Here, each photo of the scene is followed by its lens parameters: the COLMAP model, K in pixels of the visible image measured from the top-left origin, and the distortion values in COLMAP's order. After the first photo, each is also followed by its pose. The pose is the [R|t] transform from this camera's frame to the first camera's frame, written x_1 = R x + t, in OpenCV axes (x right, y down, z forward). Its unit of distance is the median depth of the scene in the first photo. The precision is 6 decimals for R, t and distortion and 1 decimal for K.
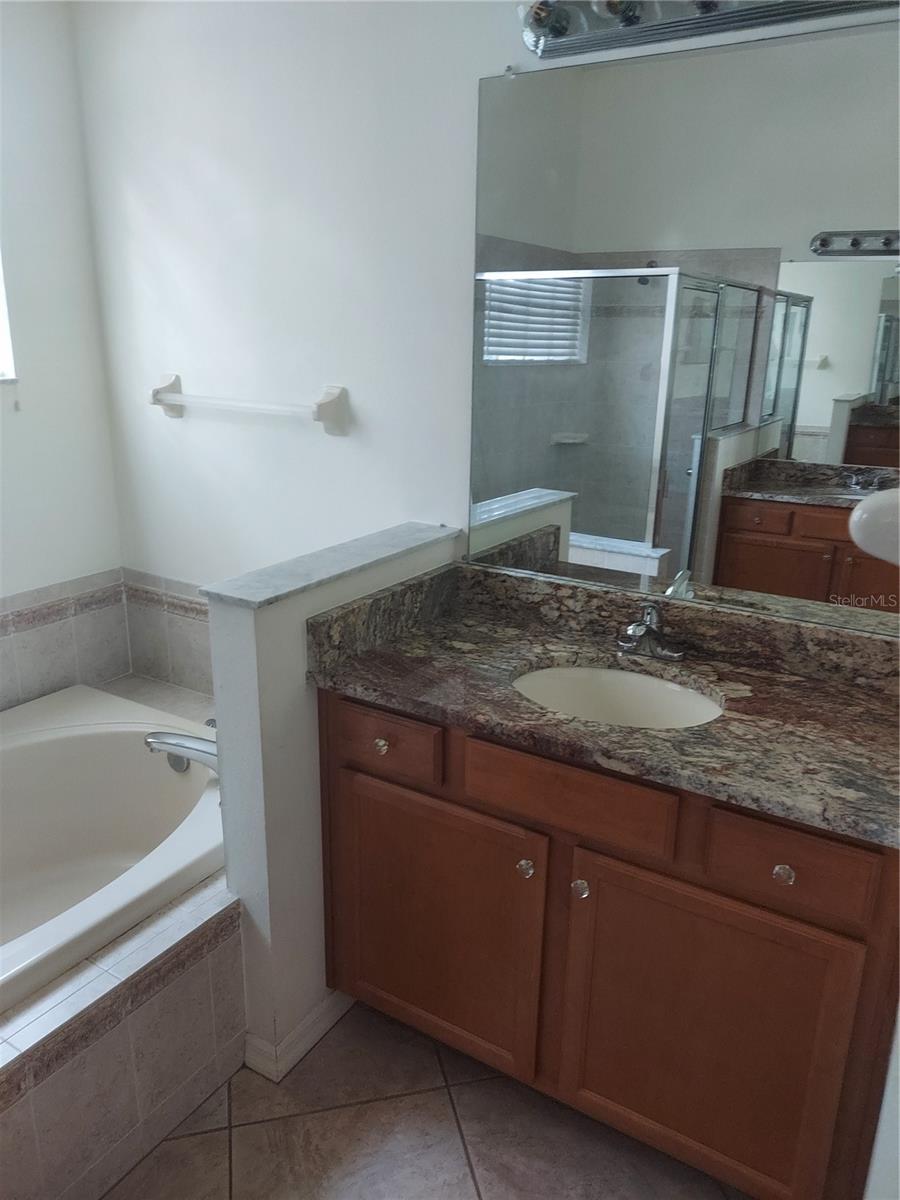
lens RADIAL K [[878.8, 0, 451.3], [0, 878.8, 606.9], [0, 0, 1]] dist [0.054651, -0.061265]
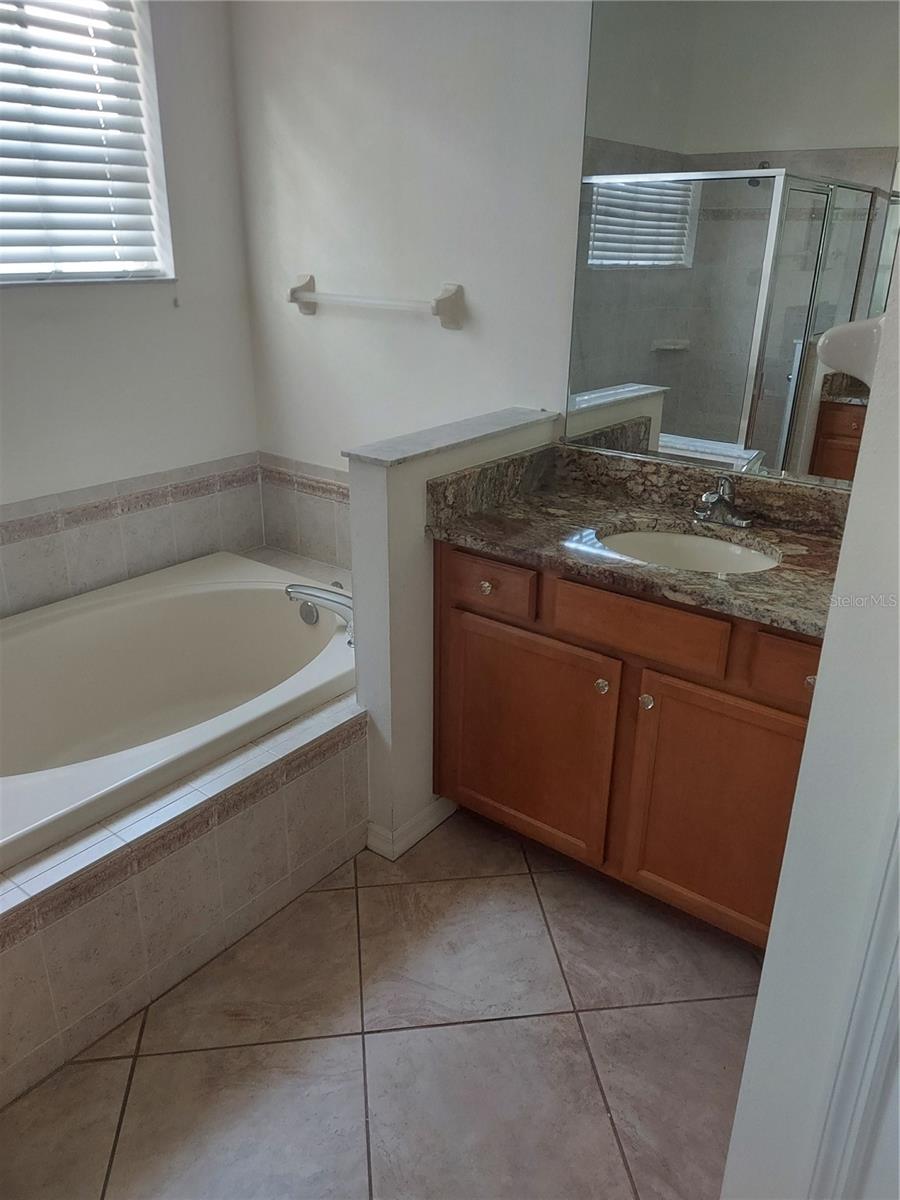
lens RADIAL K [[878.8, 0, 453.8], [0, 878.8, 600.0], [0, 0, 1]] dist [0.054651, -0.061265]
pose [[0.994203, 0.036586, -0.101105, -0.000691], [-0.027952, 0.995943, 0.085531, 0.065308], [0.103824, -0.082210, 0.991192, -0.178102]]
